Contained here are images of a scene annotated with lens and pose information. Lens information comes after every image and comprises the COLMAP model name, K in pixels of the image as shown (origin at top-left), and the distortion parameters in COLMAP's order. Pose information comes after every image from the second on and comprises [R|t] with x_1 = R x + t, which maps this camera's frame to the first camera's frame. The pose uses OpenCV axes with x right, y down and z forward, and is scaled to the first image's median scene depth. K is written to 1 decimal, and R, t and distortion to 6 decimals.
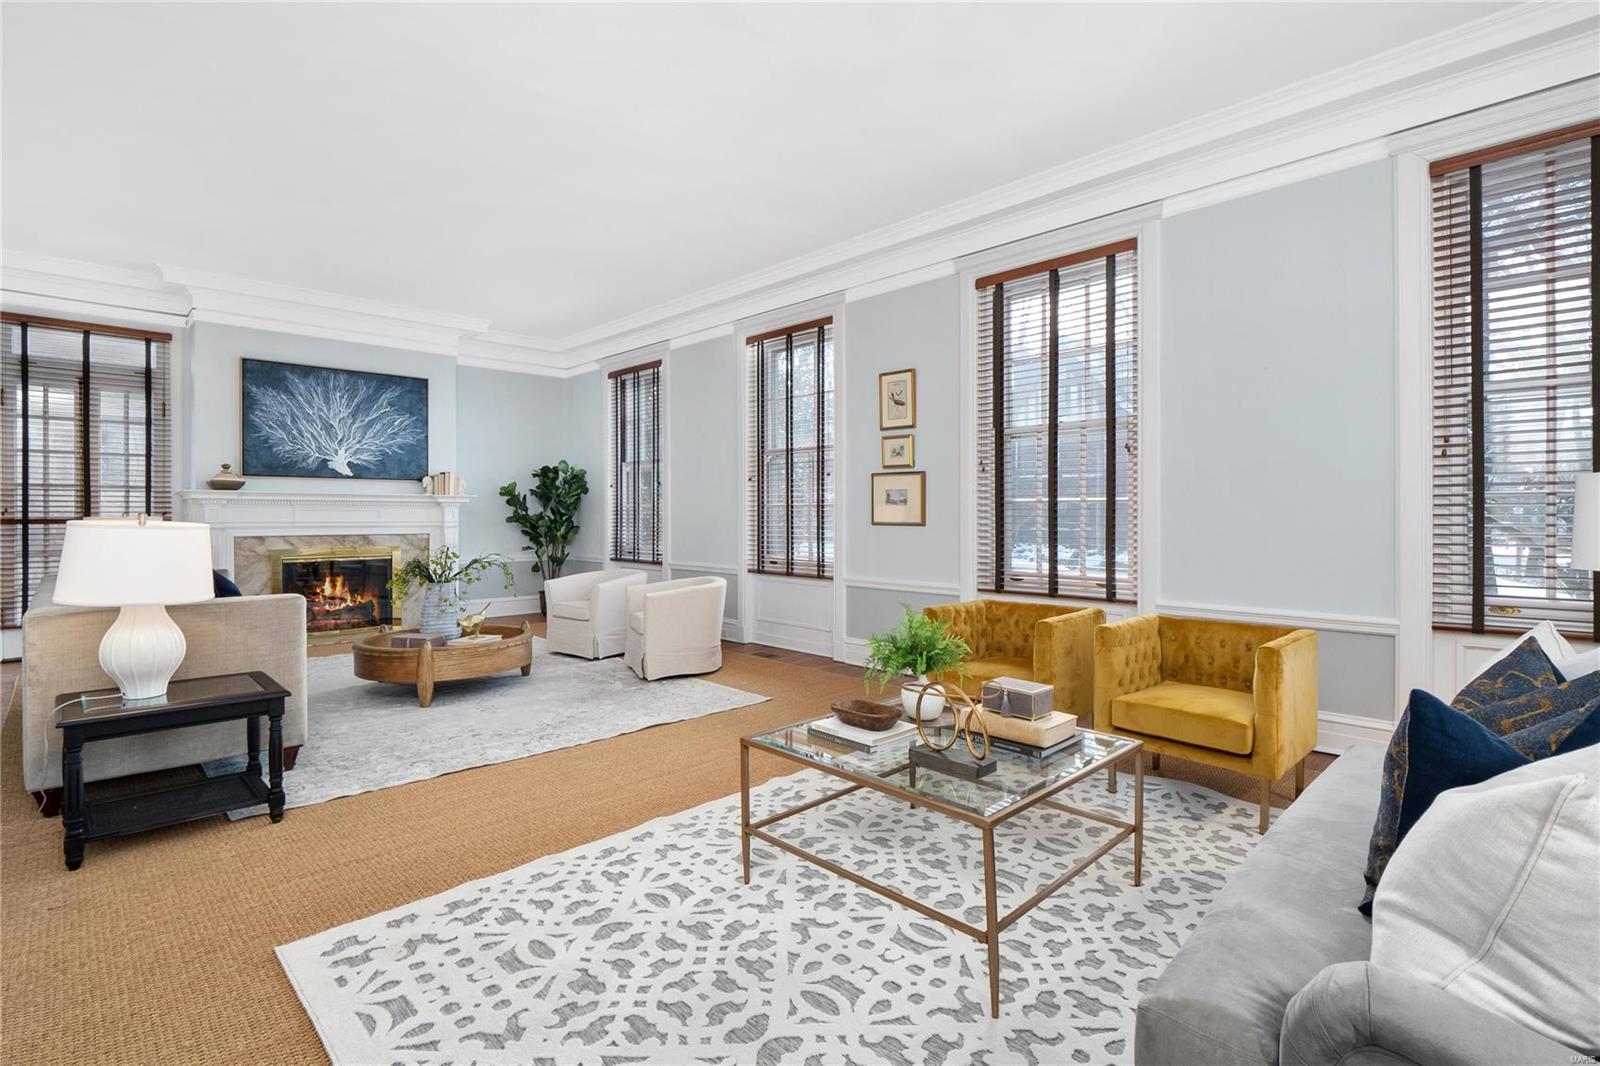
lens RADIAL K [[742.9, 0, 797.7], [0, 742.9, 529.1], [0, 0, 1]] dist [-0.005903, -0.001732]
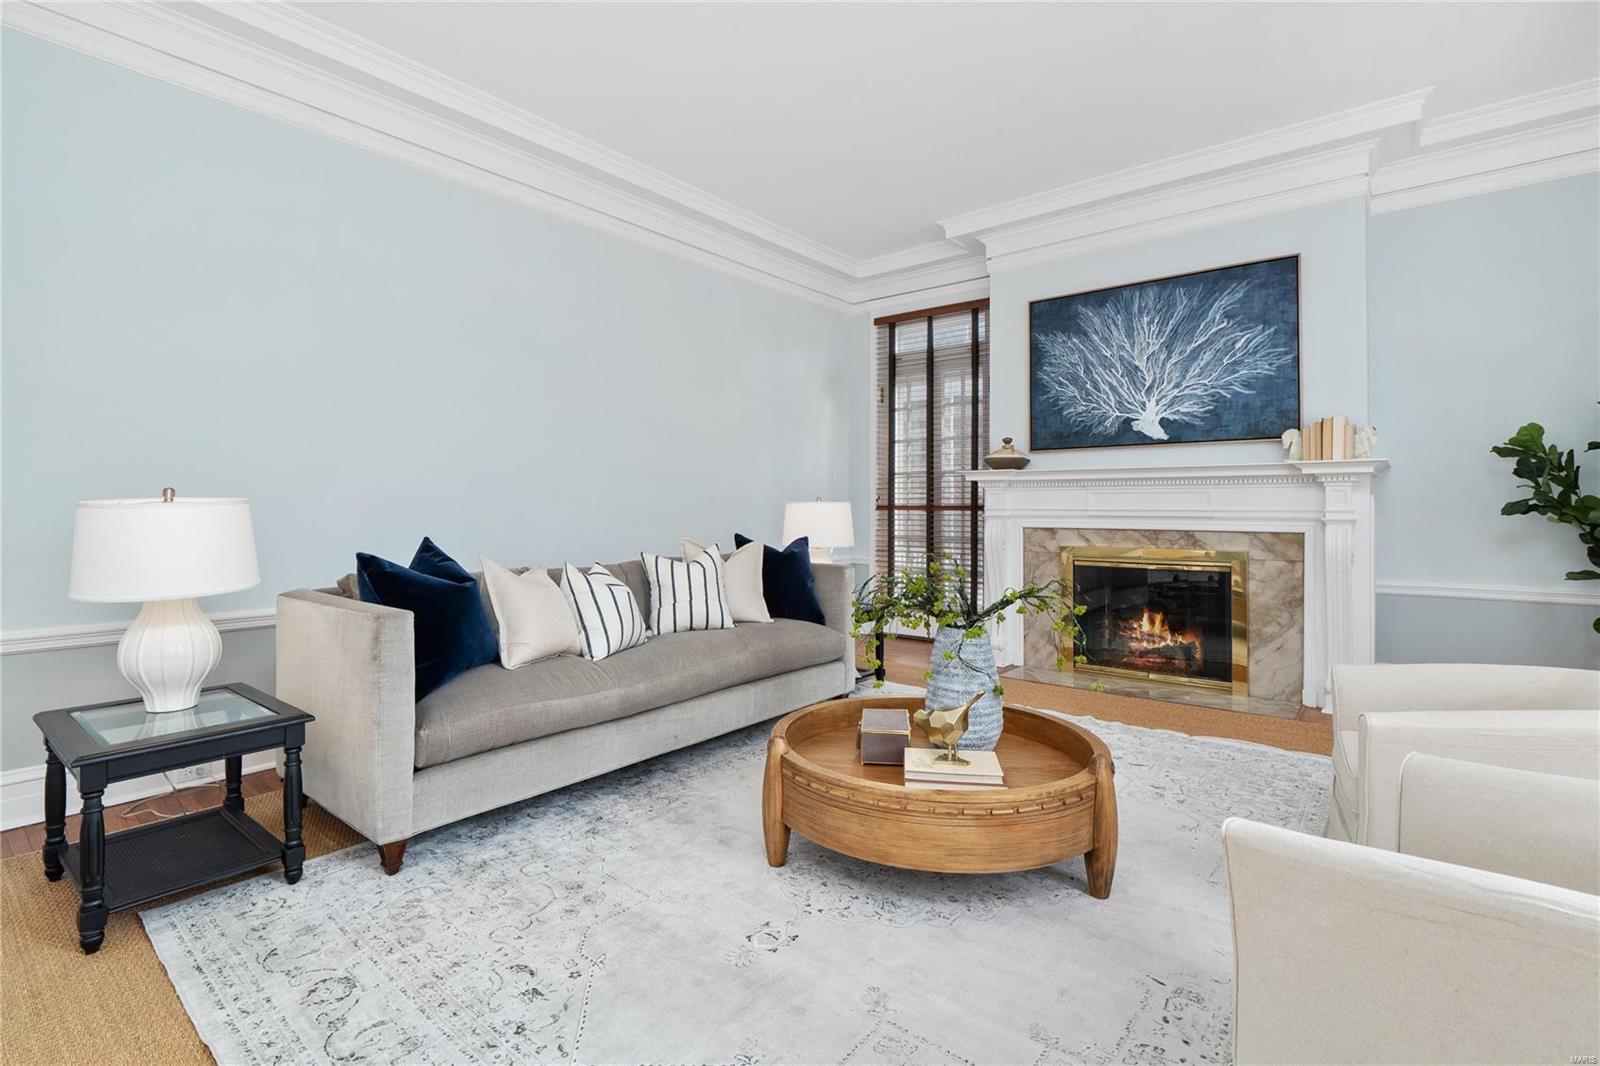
lens RADIAL K [[742.9, 0, 778.3], [0, 742.9, 501.1], [0, 0, 1]] dist [-0.005903, -0.001732]
pose [[0.105922, -0.006717, -0.994352, 0.009995], [-0.018400, 0.999793, -0.008714, -0.006335], [0.994204, 0.019219, 0.105776, 0.641533]]
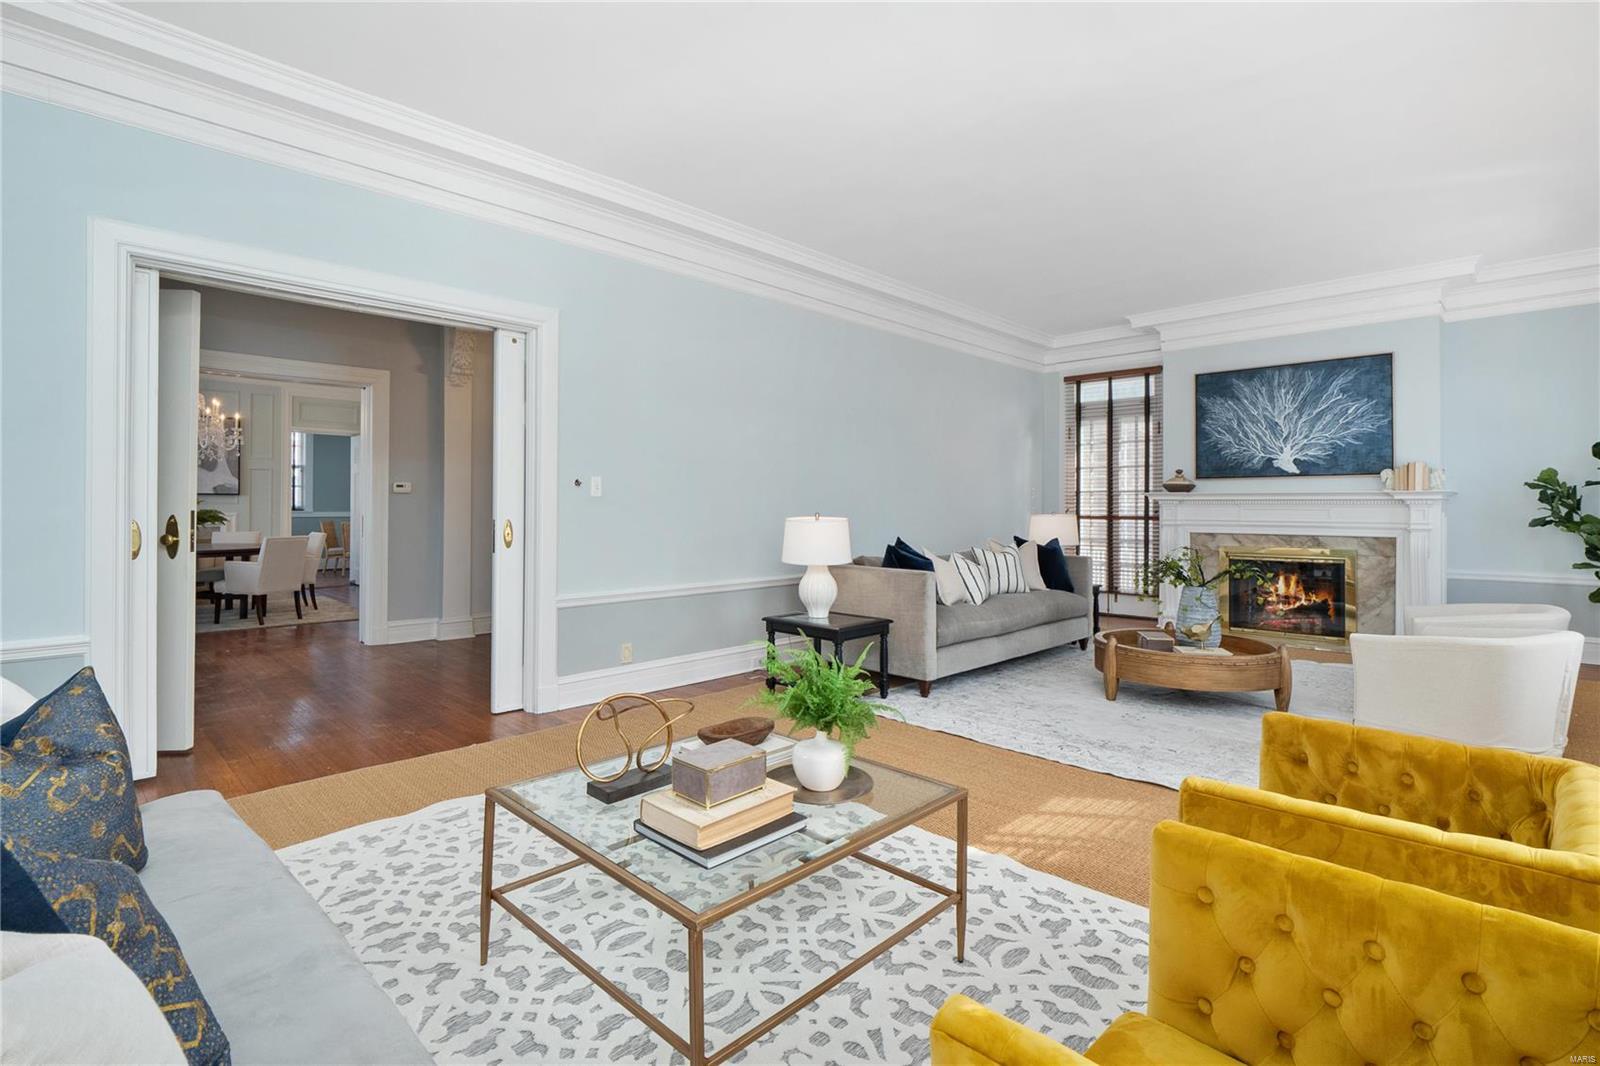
lens RADIAL K [[742.9, 0, 799.1], [0, 742.9, 501.5], [0, 0, 1]] dist [-0.005903, -0.001732]
pose [[0.027525, -0.008940, -0.999581, 0.359233], [-0.022462, 0.999702, -0.009559, -0.013046], [0.999369, 0.022716, 0.027316, 0.360557]]
